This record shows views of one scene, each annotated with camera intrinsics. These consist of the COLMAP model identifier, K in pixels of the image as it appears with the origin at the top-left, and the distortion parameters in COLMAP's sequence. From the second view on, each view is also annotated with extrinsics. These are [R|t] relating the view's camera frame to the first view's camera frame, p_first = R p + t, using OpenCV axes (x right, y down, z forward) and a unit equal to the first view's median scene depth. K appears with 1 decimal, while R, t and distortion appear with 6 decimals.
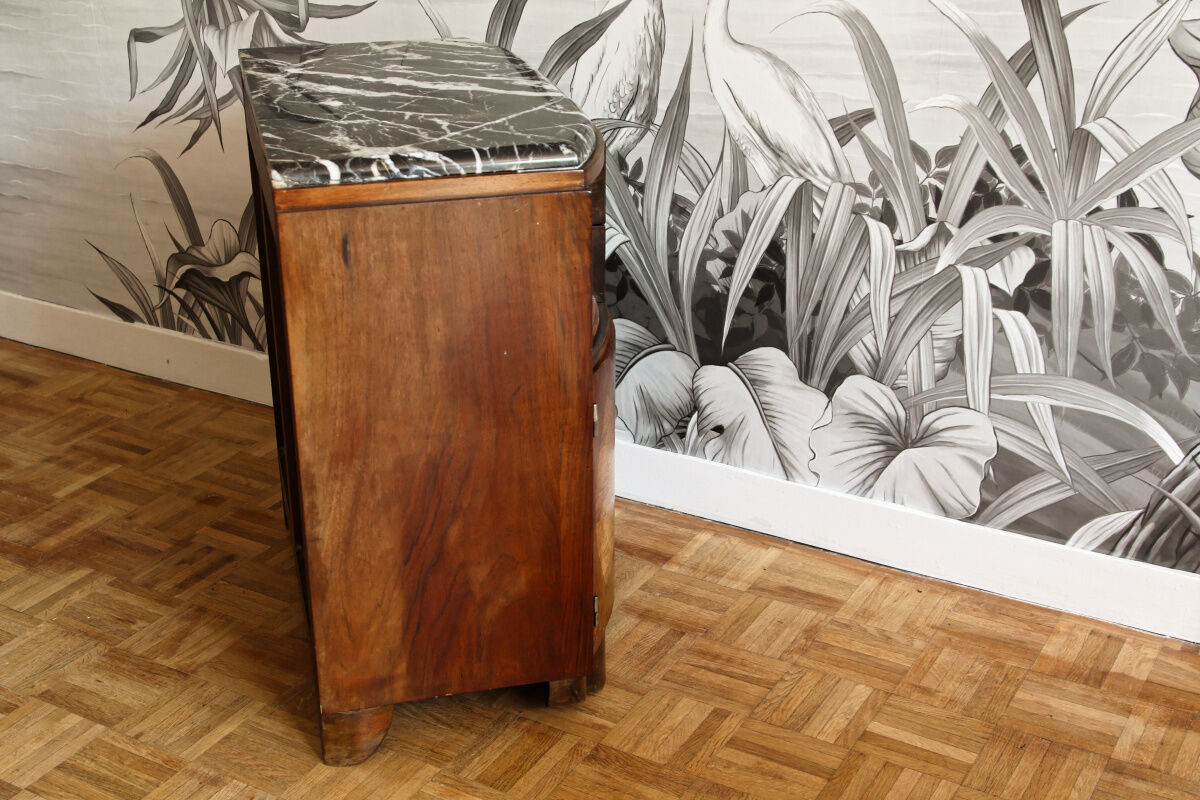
lens RADIAL K [[1544.4, 0, 613.5], [0, 1544.4, 417.6], [0, 0, 1]] dist [0.017511, 0.000000]
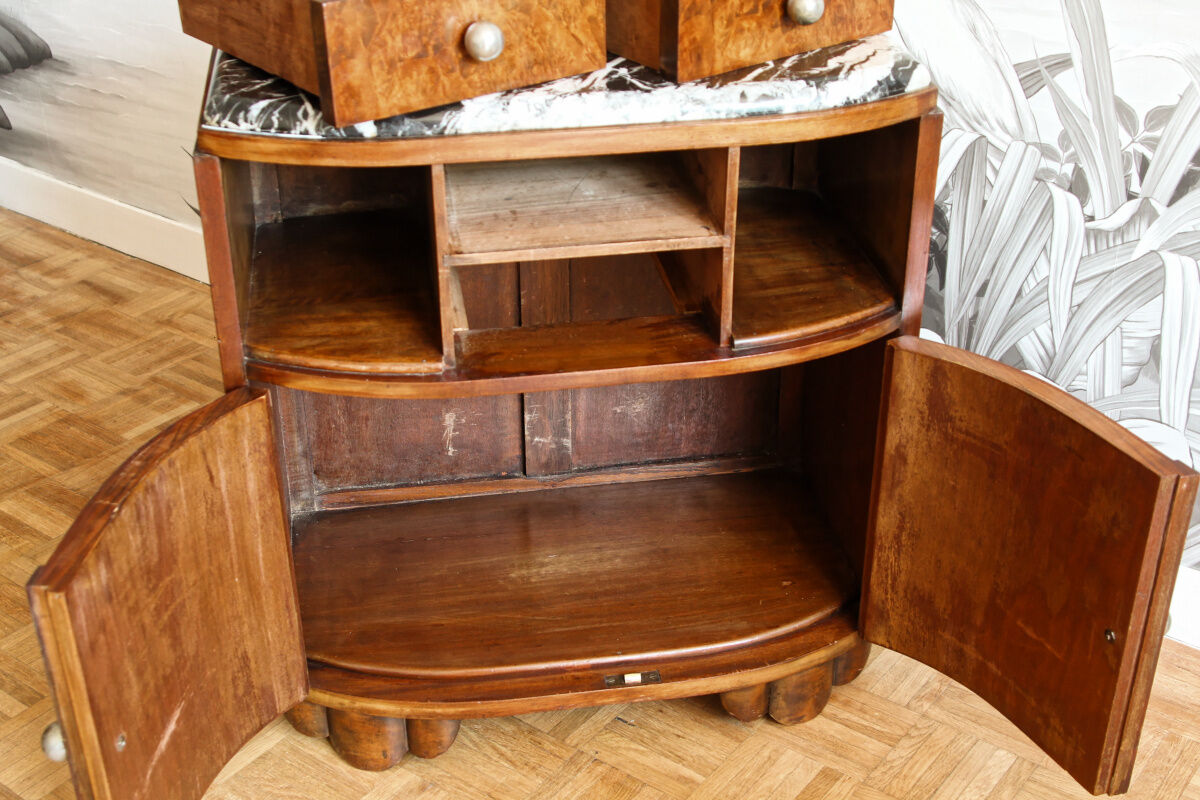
lens RADIAL K [[1544.4, 0, 614.0], [0, 1544.4, 416.3], [0, 0, 1]] dist [0.017511, 0.000000]
pose [[0.992675, 0.061706, -0.103864, 0.025658], [-0.053116, 0.995089, 0.083530, -0.064015], [0.108508, -0.077401, 0.991078, 0.150306]]
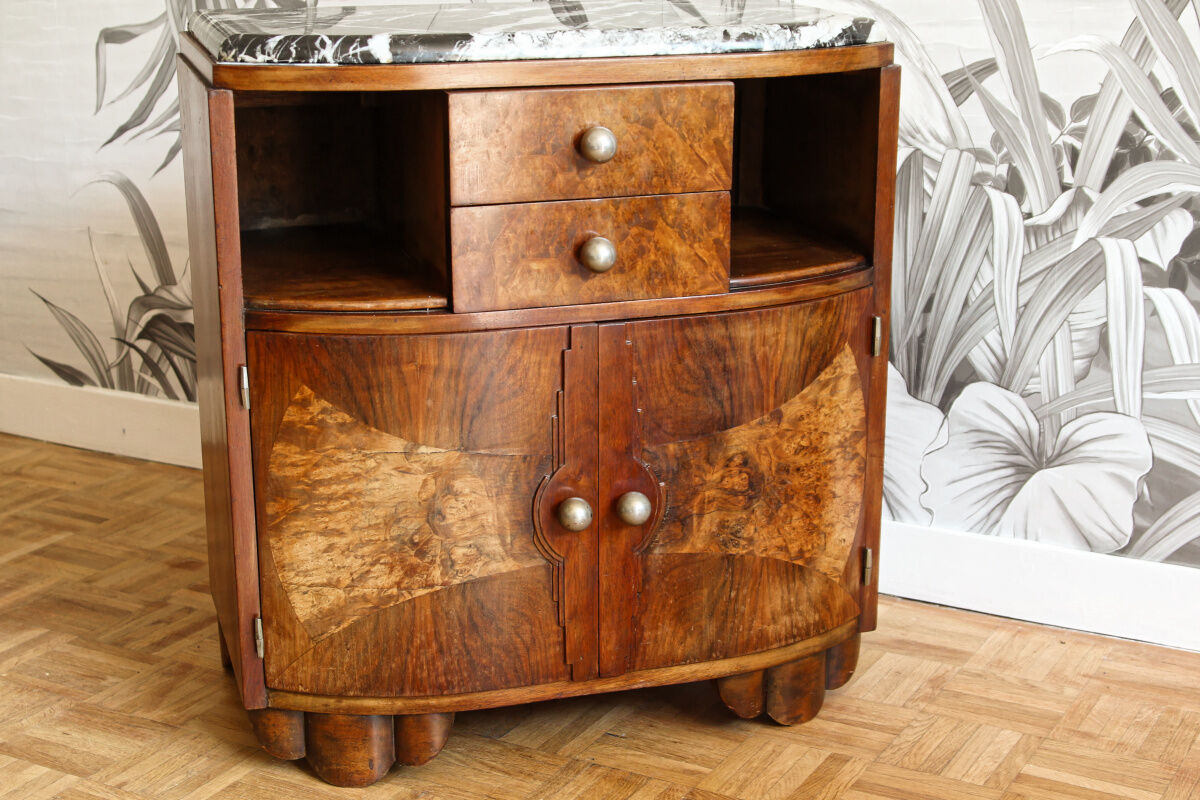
lens RADIAL K [[1865.3, 0, 605.7], [0, 1865.3, 427.7], [0, 0, 1]] dist [0.013639, 0.000000]
pose [[0.999848, -0.001222, 0.017407, -0.065361], [0.003729, 0.989467, -0.144710, 0.149531], [-0.017047, 0.144752, 0.989321, 0.005808]]
